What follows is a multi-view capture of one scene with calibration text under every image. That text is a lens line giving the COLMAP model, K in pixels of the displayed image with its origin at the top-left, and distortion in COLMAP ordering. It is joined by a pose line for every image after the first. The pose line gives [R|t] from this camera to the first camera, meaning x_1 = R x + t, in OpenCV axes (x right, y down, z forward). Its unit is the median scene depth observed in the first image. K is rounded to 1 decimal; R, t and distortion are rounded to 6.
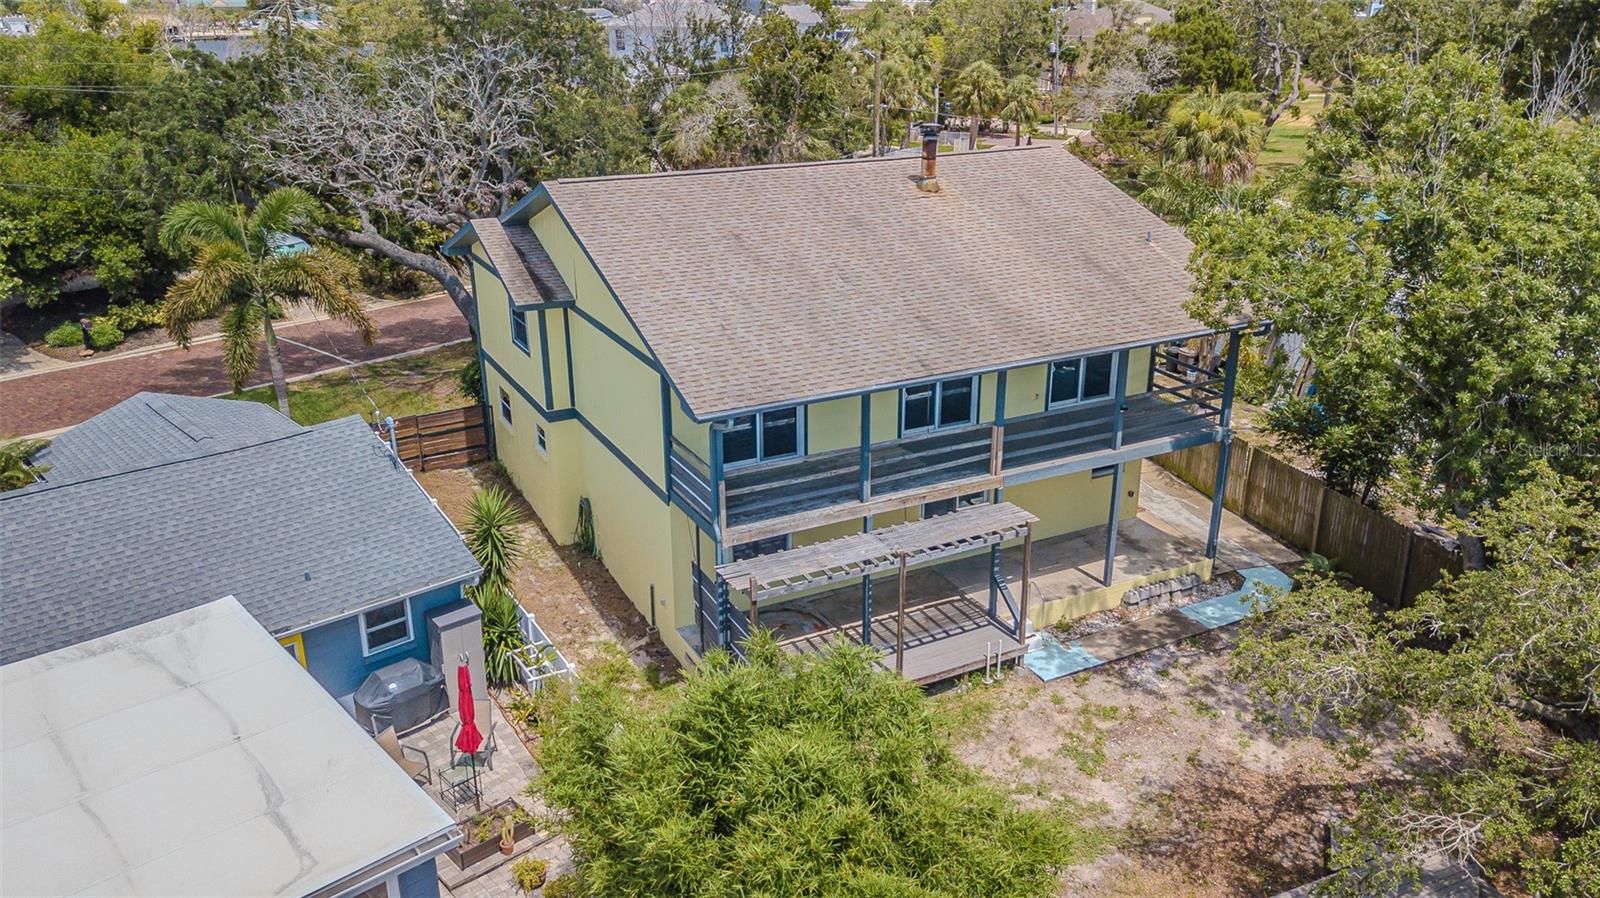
lens RADIAL K [[1233.4, 0, 808.4], [0, 1233.4, 450.2], [0, 0, 1]] dist [0.006034, 0.036742]
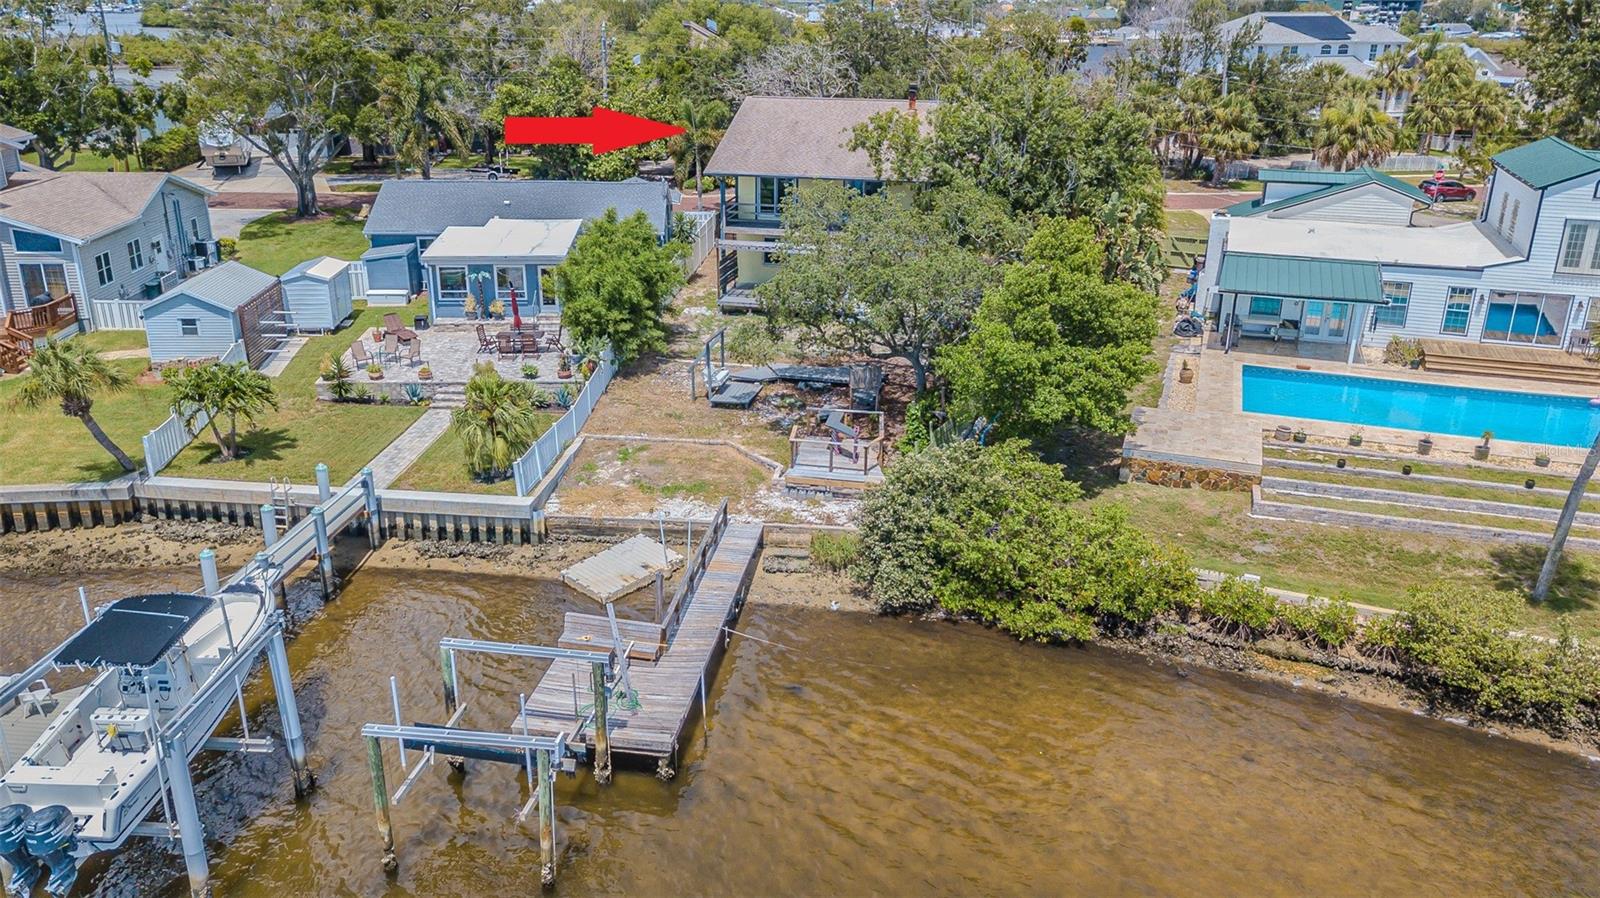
lens RADIAL K [[1233.4, 0, 808.4], [0, 1233.4, 450.2], [0, 0, 1]] dist [0.006034, 0.036742]
pose [[0.779023, 0.228353, -0.583934, 1.040973], [-0.234200, 0.969888, 0.066839, 0.192161], [0.581613, 0.084688, 0.809045, -0.594862]]
